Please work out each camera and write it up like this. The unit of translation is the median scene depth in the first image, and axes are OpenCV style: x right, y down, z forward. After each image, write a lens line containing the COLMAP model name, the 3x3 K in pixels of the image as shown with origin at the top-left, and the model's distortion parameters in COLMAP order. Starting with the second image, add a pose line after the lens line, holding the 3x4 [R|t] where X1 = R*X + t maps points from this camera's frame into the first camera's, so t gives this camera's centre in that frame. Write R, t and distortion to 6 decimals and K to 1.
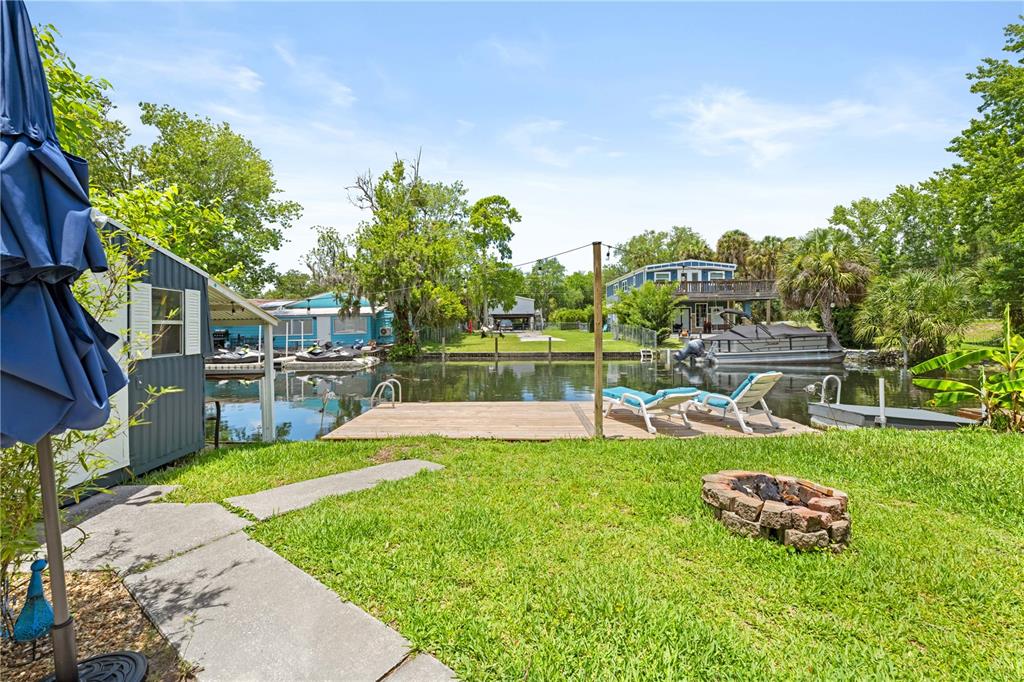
lens RADIAL K [[421.5, 0, 518.4], [0, 421.5, 326.4], [0, 0, 1]] dist [-0.002944, -0.000068]
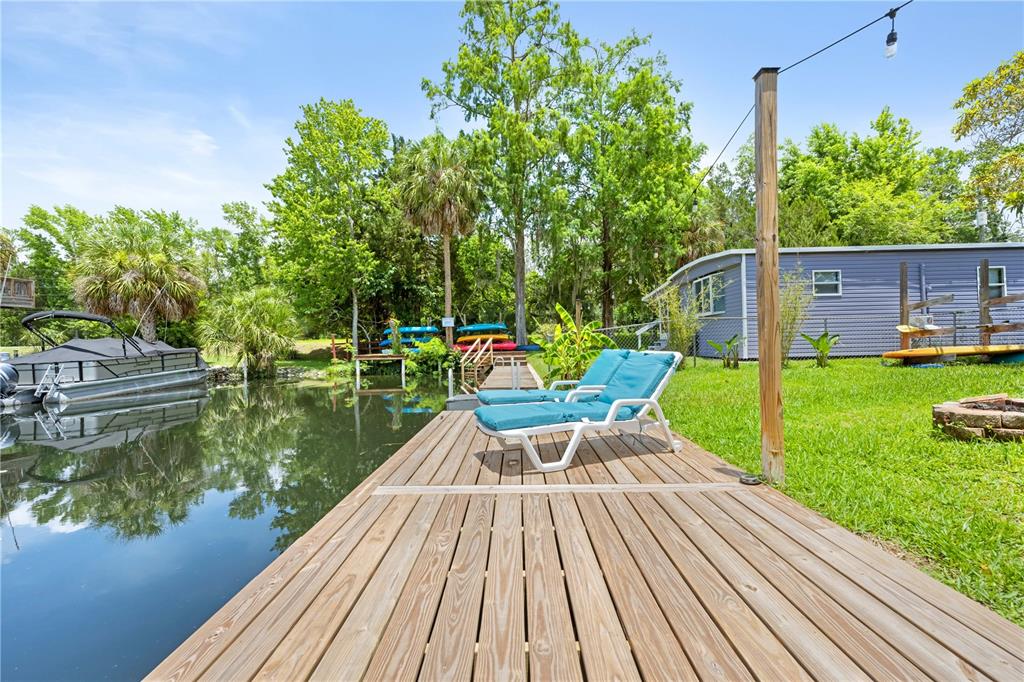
lens RADIAL K [[421.5, 0, 508.2], [0, 421.5, 338.0], [0, 0, 1]] dist [-0.002944, -0.000068]
pose [[0.065113, 0.013366, 0.997788, -0.040563], [0.016453, 0.999760, -0.014466, 0.010740], [-0.997742, 0.017359, 0.064878, 0.205647]]
